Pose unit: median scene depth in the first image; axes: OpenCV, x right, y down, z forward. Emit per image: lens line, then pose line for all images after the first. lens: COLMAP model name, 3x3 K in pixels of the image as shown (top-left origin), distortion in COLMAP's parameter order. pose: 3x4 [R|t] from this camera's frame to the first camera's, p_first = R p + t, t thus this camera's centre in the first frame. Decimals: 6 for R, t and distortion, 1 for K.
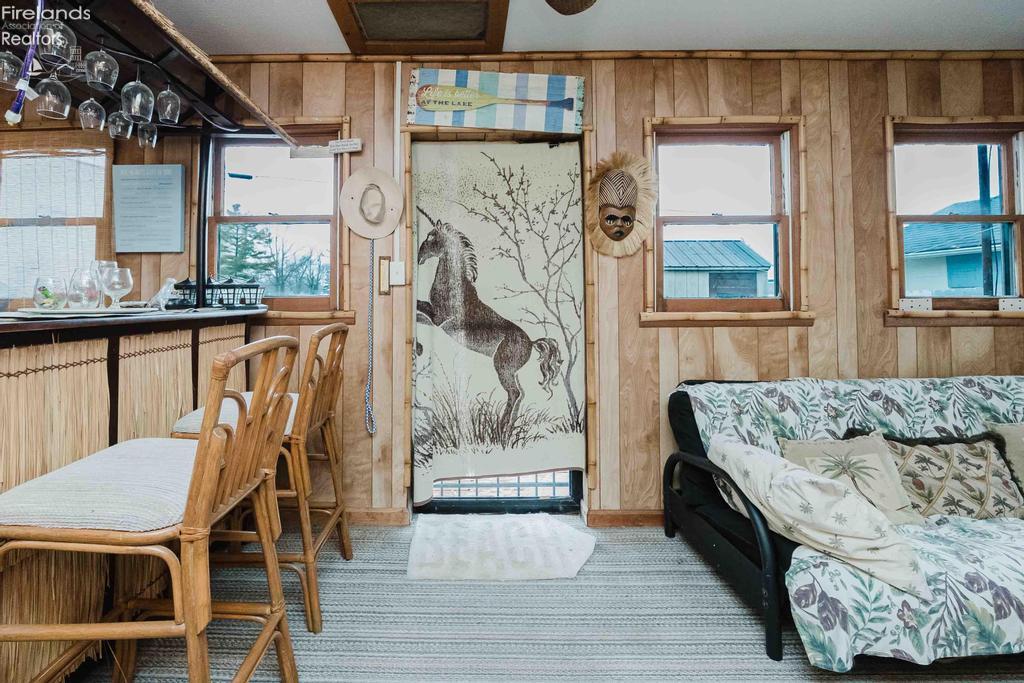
lens RADIAL K [[442.0, 0, 464.9], [0, 442.0, 273.0], [0, 0, 1]] dist [-0.012092, 0.001854]
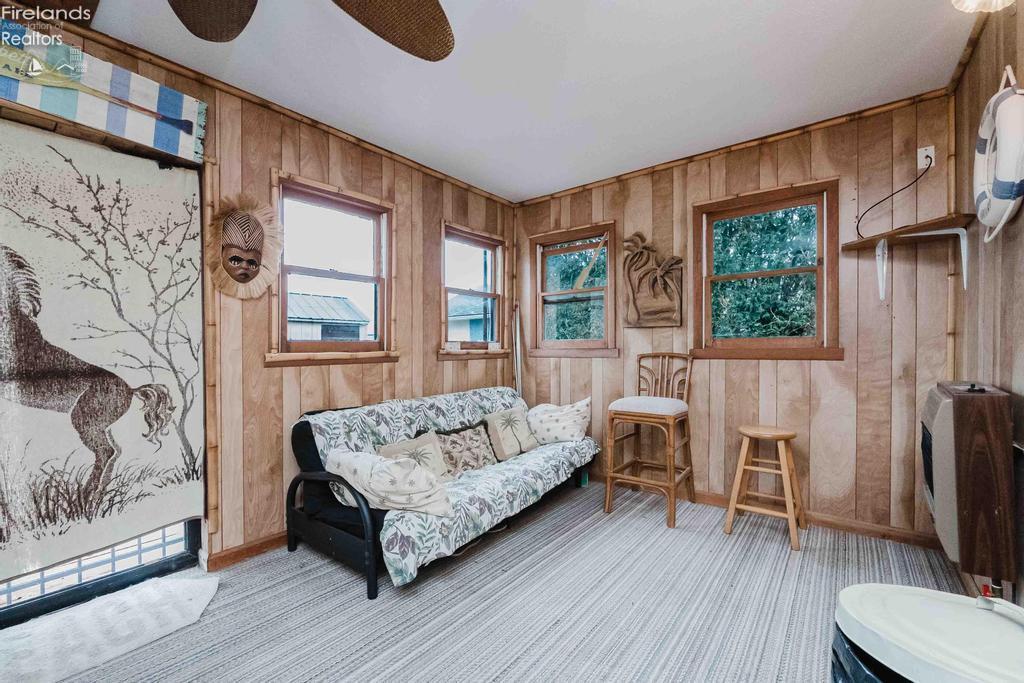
lens RADIAL K [[442.0, 0, 510.9], [0, 442.0, 349.9], [0, 0, 1]] dist [-0.012092, 0.001854]
pose [[0.604017, -0.006112, 0.796948, -0.085101], [-0.027594, 0.999211, 0.028577, 0.034573], [-0.796494, -0.039252, 0.603372, -0.101675]]
